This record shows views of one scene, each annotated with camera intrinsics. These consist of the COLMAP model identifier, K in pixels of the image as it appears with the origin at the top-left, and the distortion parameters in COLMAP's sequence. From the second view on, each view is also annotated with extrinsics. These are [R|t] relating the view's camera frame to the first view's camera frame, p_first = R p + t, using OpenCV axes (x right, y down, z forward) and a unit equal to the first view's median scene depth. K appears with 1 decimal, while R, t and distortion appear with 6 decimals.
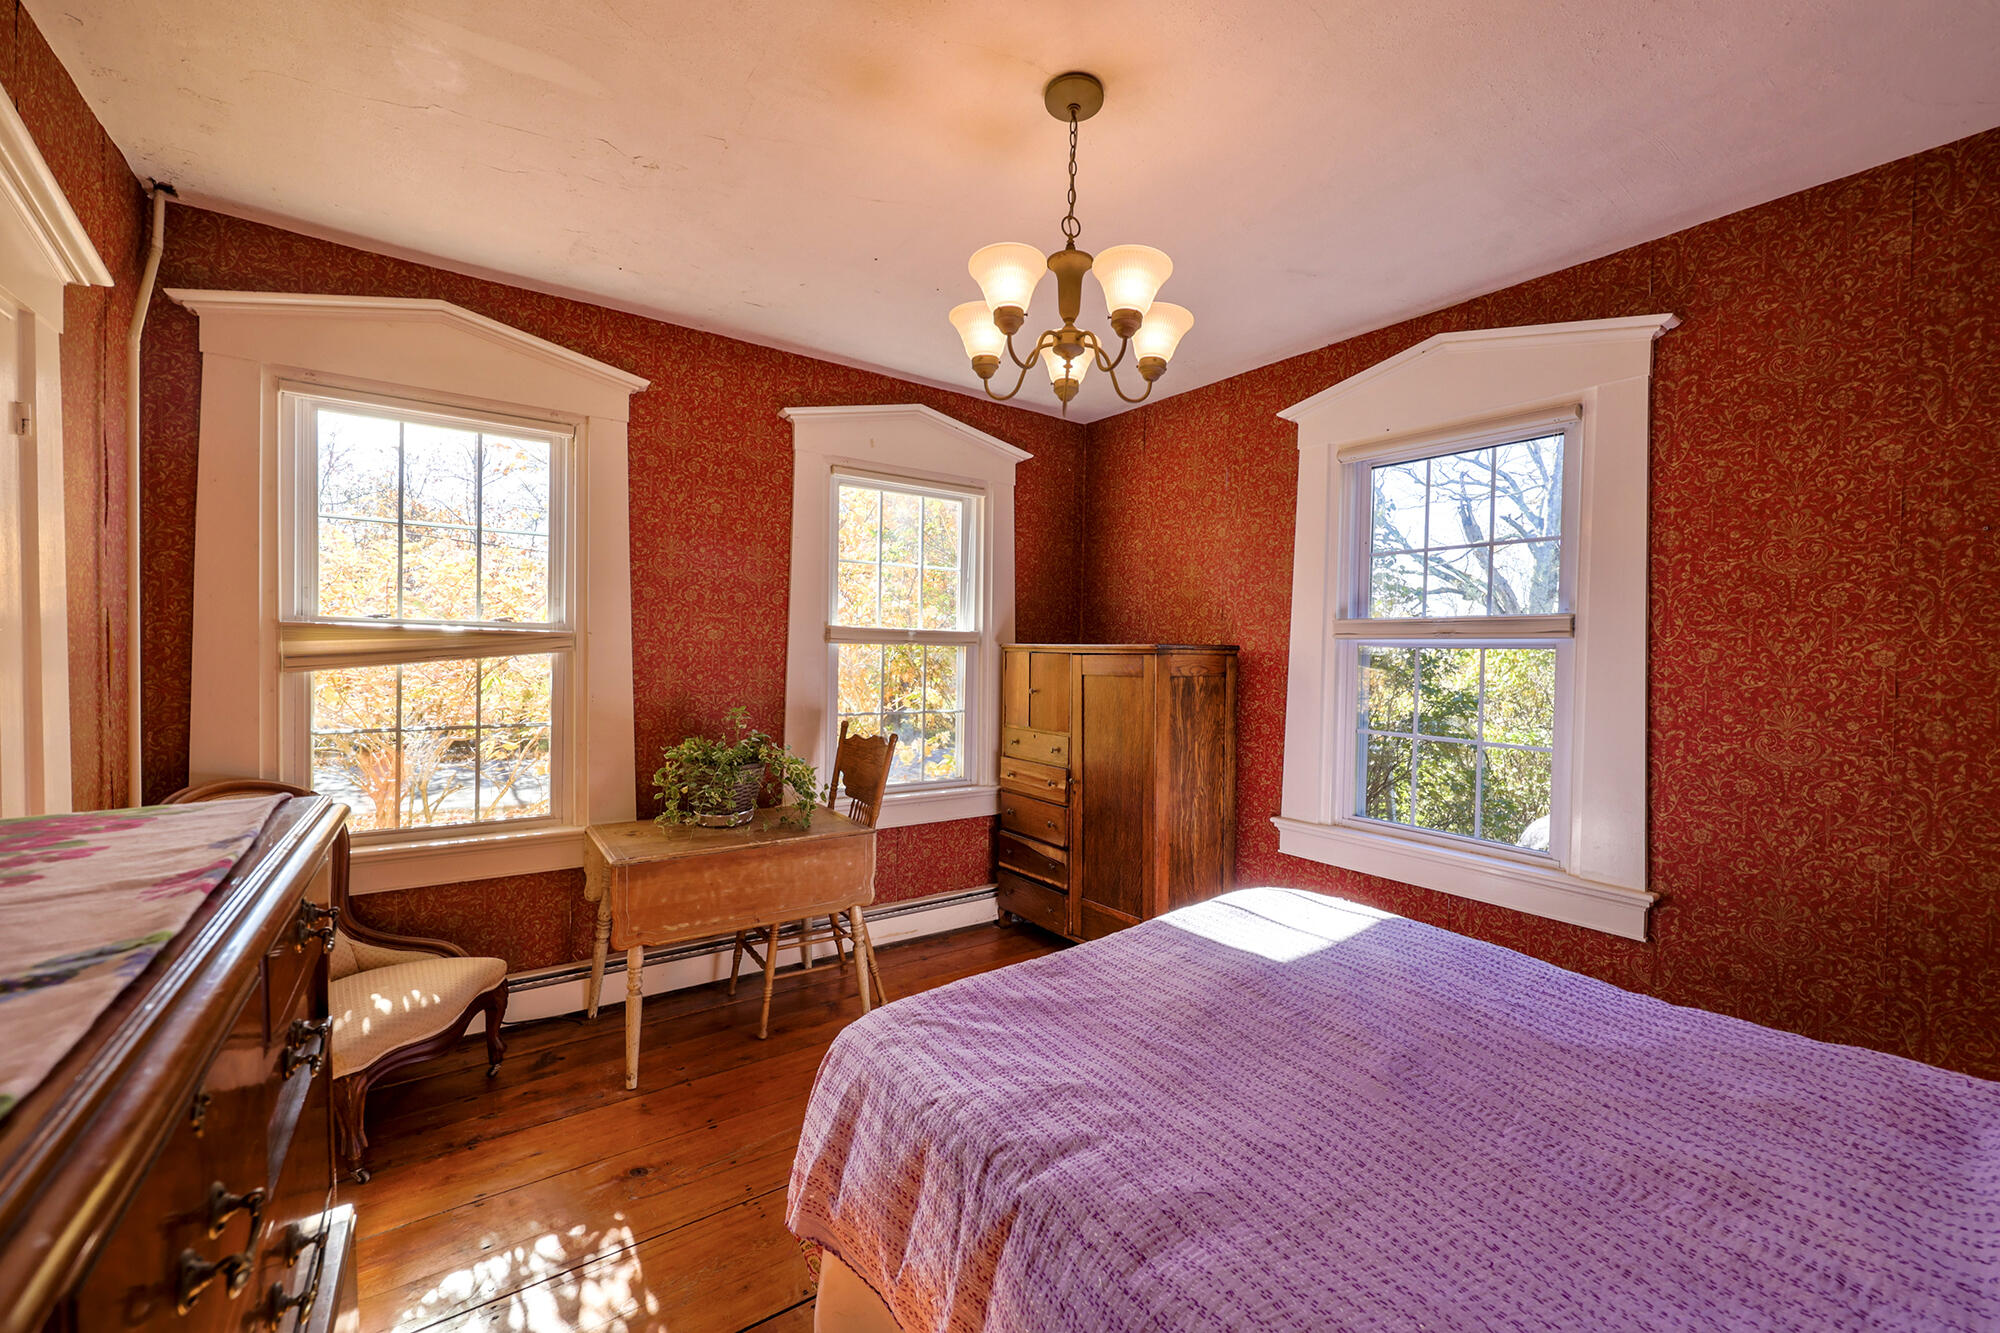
lens RADIAL K [[811.6, 0, 987.8], [0, 811.6, 664.0], [0, 0, 1]] dist [0.003865, -0.000284]
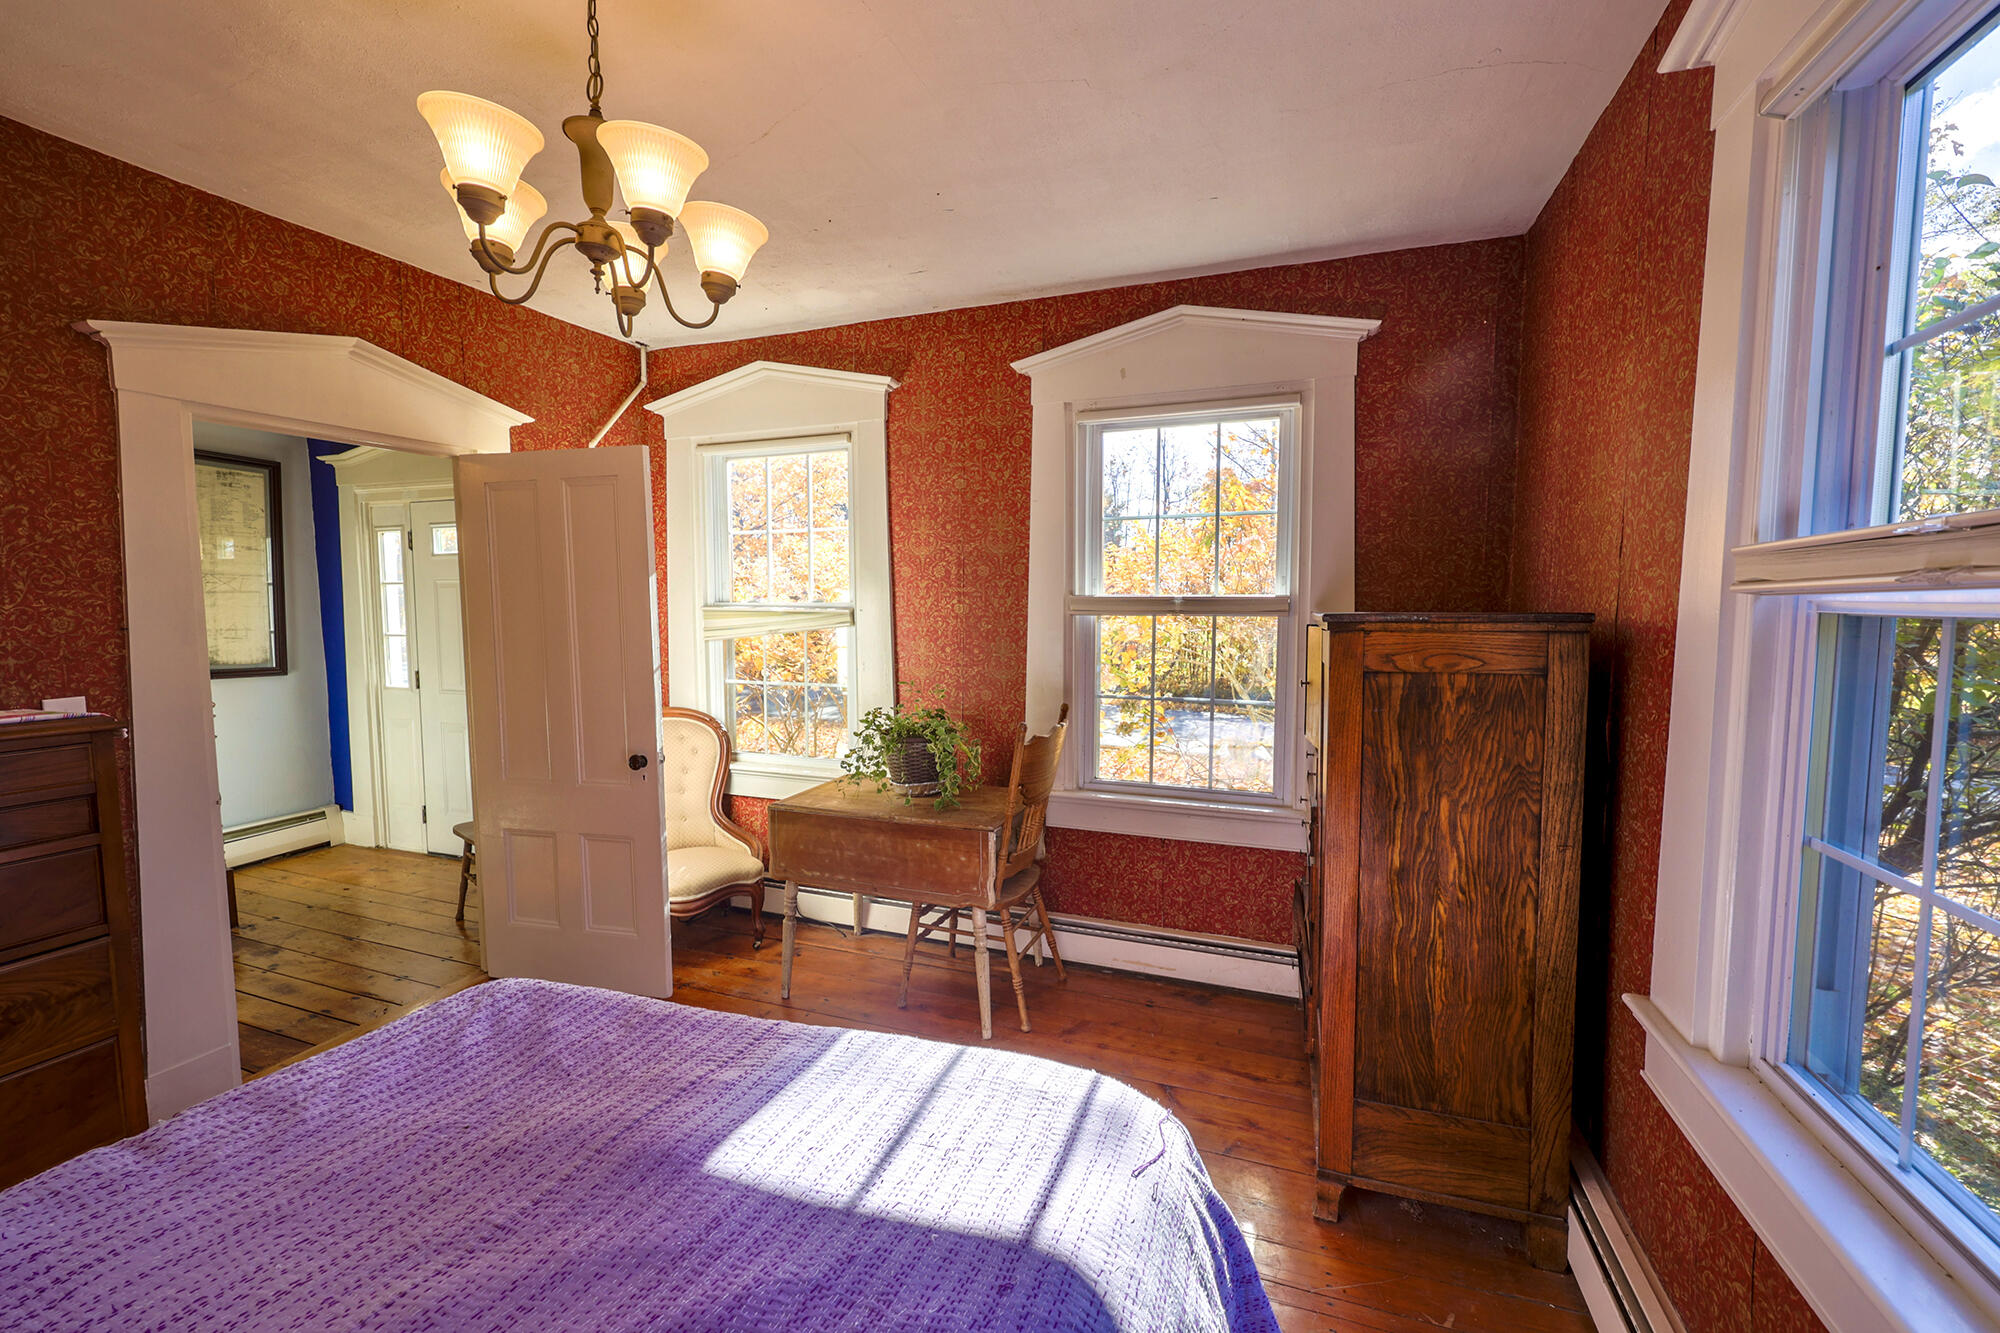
lens RADIAL K [[811.6, 0, 954.3], [0, 811.6, 662.9], [0, 0, 1]] dist [0.003865, -0.000284]
pose [[0.560282, 0.039840, -0.827343, 0.528430], [-0.003060, 0.998935, 0.046030, -0.016184], [0.828296, -0.023258, 0.559807, 0.442248]]
